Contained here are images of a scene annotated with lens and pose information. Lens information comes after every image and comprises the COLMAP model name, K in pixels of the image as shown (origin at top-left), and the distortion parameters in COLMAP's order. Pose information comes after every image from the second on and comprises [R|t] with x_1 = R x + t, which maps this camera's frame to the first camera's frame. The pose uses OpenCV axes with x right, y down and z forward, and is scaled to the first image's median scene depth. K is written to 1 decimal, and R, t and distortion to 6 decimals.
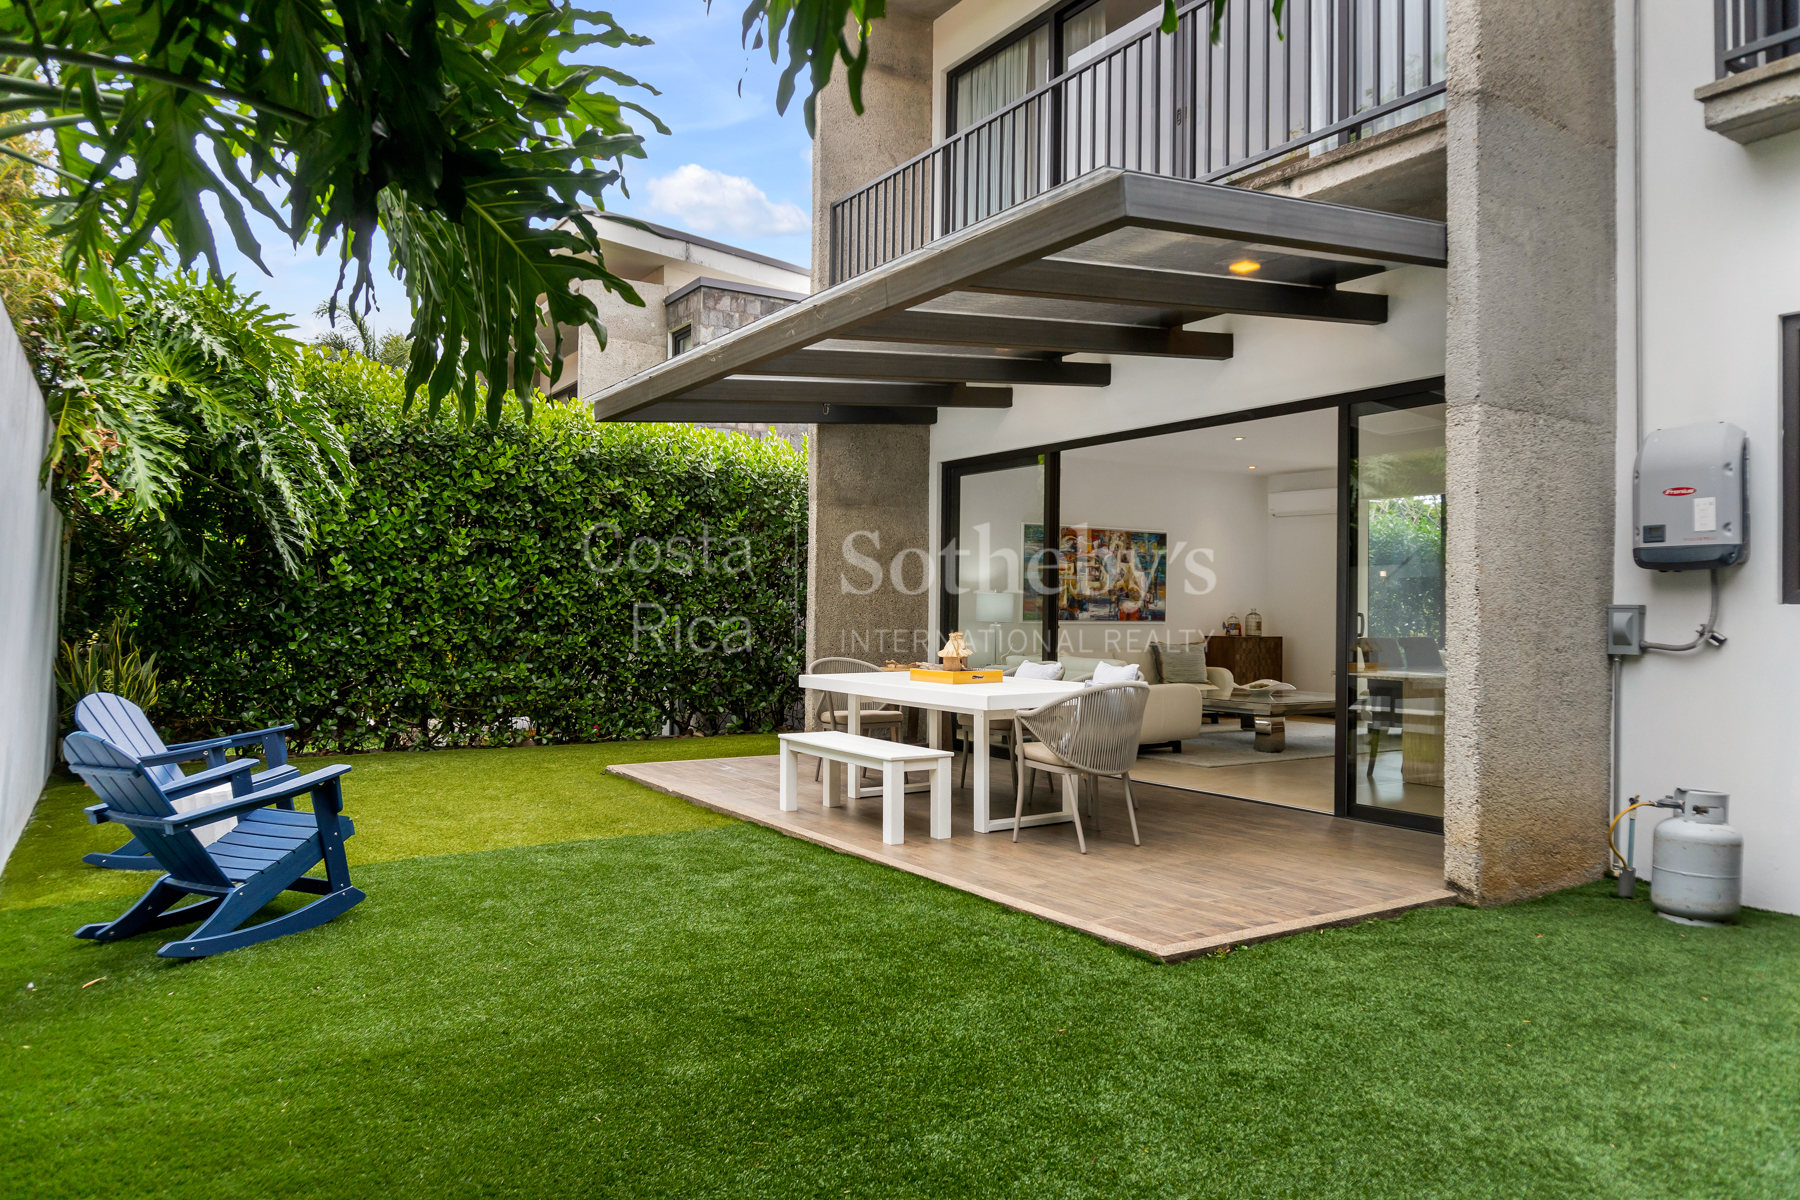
lens RADIAL K [[1226.6, 0, 900.0], [0, 1226.6, 600.0], [0, 0, 1]] dist [-0.023156, 0.000288]
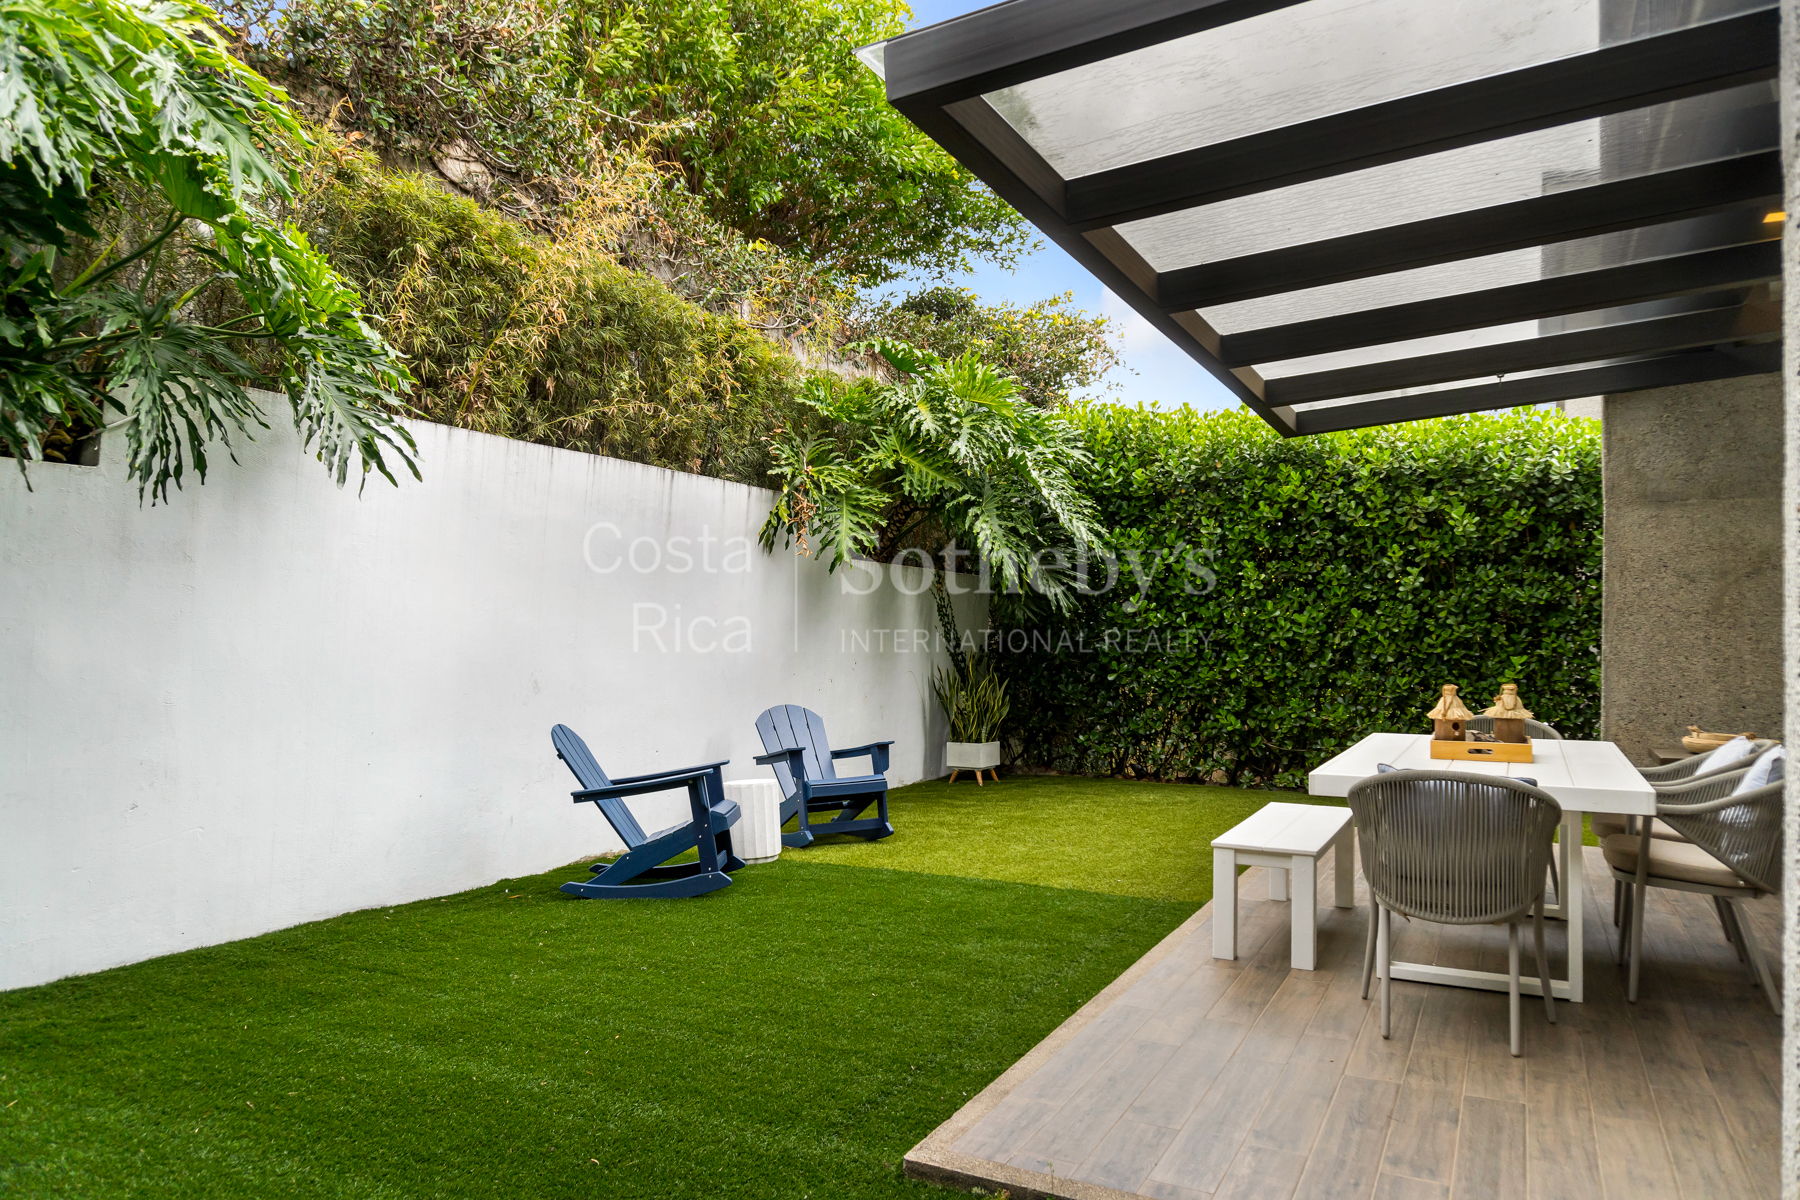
lens RADIAL K [[1226.6, 0, 900.0], [0, 1226.6, 600.0], [0, 0, 1]] dist [-0.023156, 0.000288]
pose [[0.497524, -0.020854, -0.867200, 0.330041], [-0.004392, 0.999638, -0.026559, -0.001375], [0.867439, 0.017022, 0.497252, 0.268242]]
